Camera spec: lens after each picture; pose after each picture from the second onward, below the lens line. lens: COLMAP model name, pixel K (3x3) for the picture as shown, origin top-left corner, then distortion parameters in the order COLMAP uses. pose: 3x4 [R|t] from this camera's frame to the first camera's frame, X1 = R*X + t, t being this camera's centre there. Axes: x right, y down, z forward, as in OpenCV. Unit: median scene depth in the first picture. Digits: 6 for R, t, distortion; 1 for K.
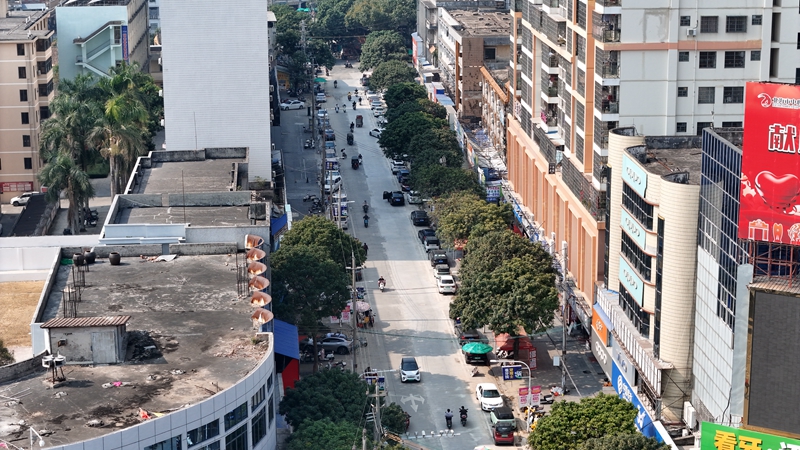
lens RADIAL K [[1570.2, 0, 400.5], [0, 1570.2, 227.4], [0, 0, 1]] dist [-0.214895, 0.000000]
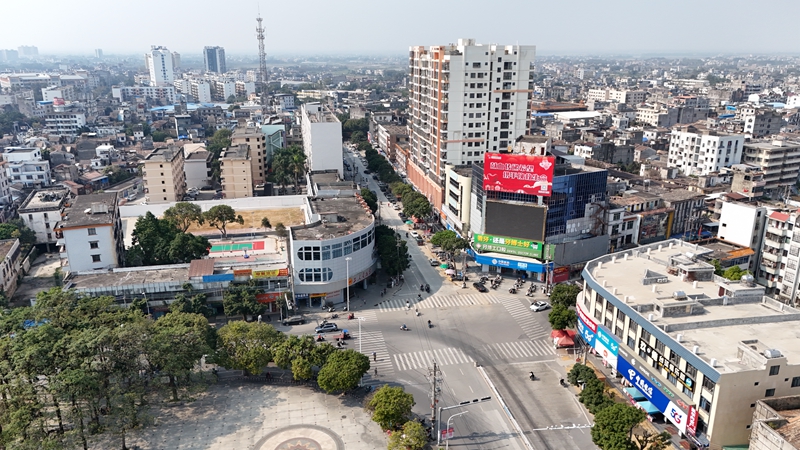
lens RADIAL K [[574.8, 0, 399.6], [0, 574.8, 229.7], [0, 0, 1]] dist [0.043924, -0.016937]
pose [[0.994116, -0.025376, 0.105304, -0.127278], [0.019286, 0.998104, 0.058453, 0.014453], [-0.106587, -0.056079, 0.992721, -0.390246]]
